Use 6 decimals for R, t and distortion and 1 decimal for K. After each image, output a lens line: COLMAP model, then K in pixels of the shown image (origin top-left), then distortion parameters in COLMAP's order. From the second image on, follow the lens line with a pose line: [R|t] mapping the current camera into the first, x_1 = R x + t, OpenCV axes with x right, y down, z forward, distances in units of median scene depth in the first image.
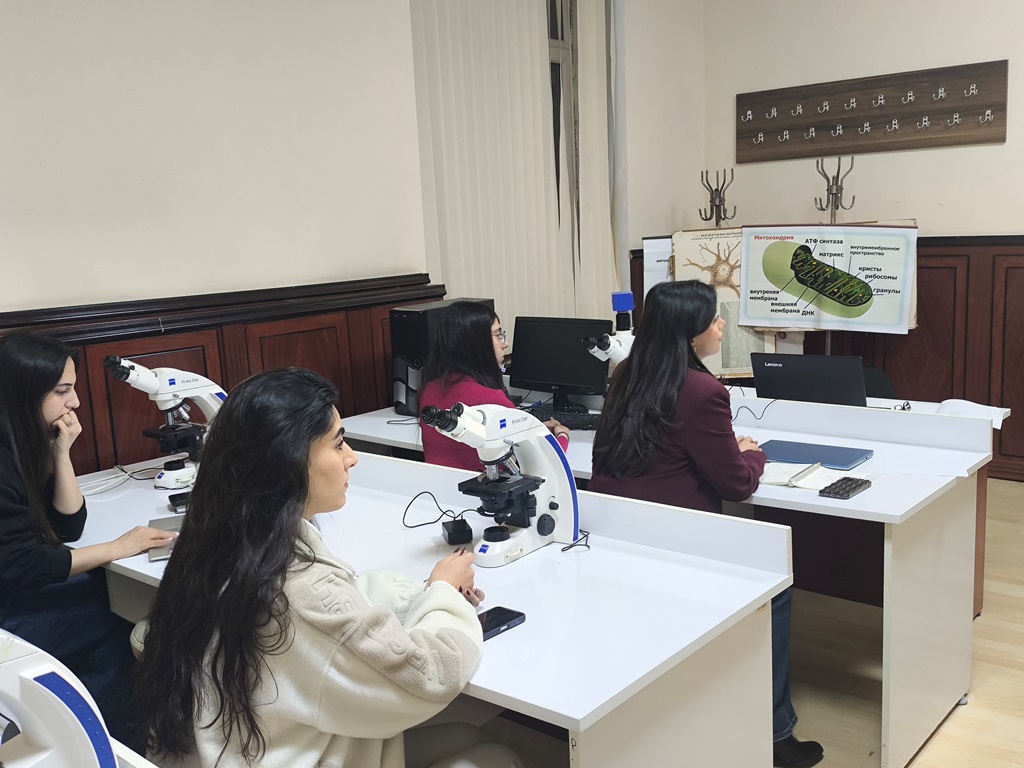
lens RADIAL K [[1027.9, 0, 502.3], [0, 1027.9, 383.0], [0, 0, 1]] dist [0.046992, 0.000000]
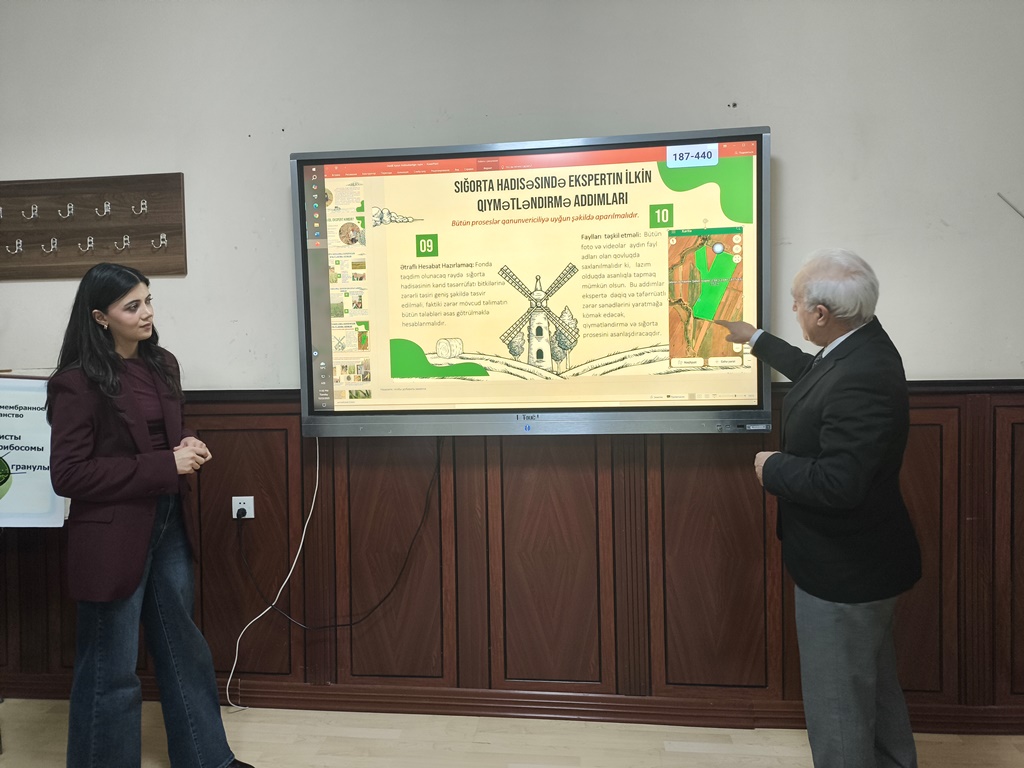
lens RADIAL K [[750.3, 0, 511.3], [0, 750.3, 375.3], [0, 0, 1]] dist [0.086465, -0.125960]
pose [[0.819954, 0.010280, 0.572337, 0.341881], [0.073386, 0.989701, -0.122911, -0.063070], [-0.567706, 0.142783, 0.810754, 0.382462]]
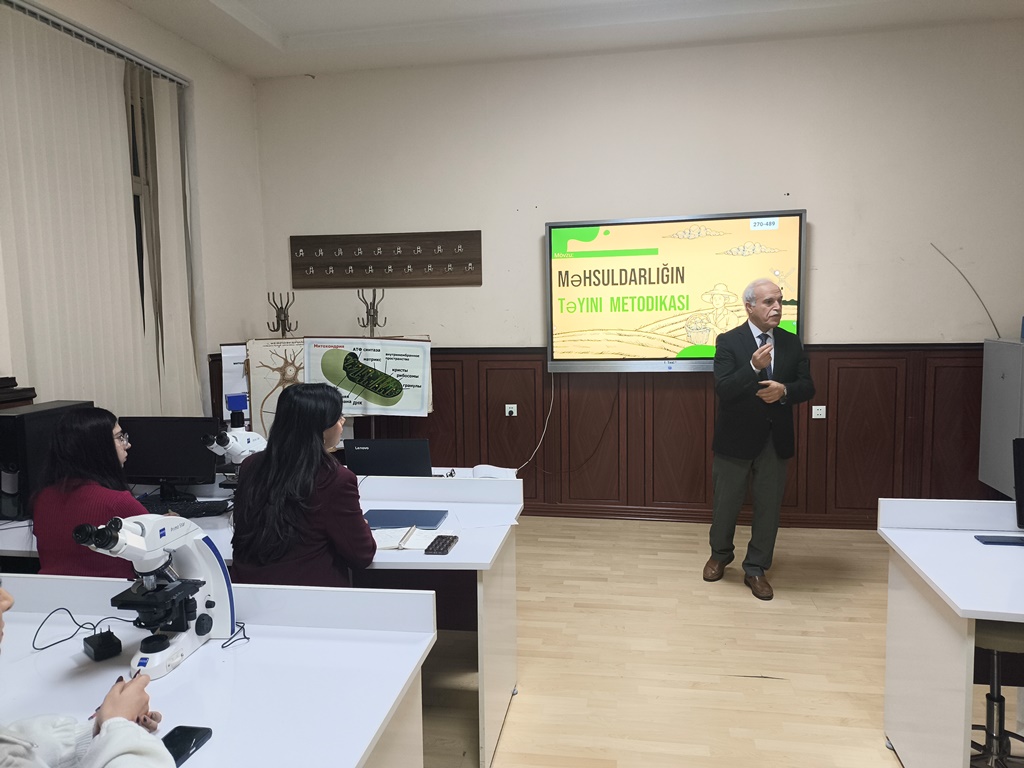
lens RADIAL K [[750.3, 0, 506.8], [0, 750.3, 385.0], [0, 0, 1]] dist [0.086465, -0.125960]
pose [[0.855925, -0.016165, 0.516846, -0.039667], [0.060011, 0.995863, -0.068235, -0.014057], [-0.513605, 0.089421, 0.853354, 0.076905]]
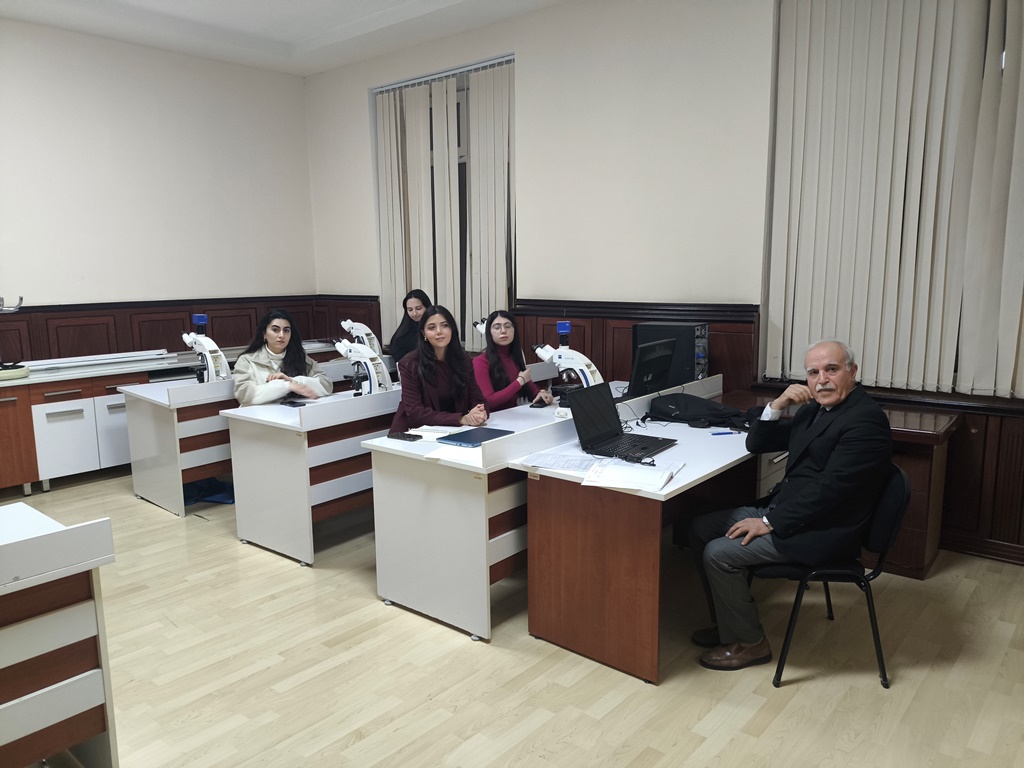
lens RADIAL K [[750.3, 0, 499.9], [0, 750.3, 391.5], [0, 0, 1]] dist [0.086465, -0.125960]
pose [[0.006220, 0.208742, -0.977951, 0.784003], [-0.147130, 0.967517, 0.205580, -0.128700], [0.989098, 0.142608, 0.036731, 0.551232]]
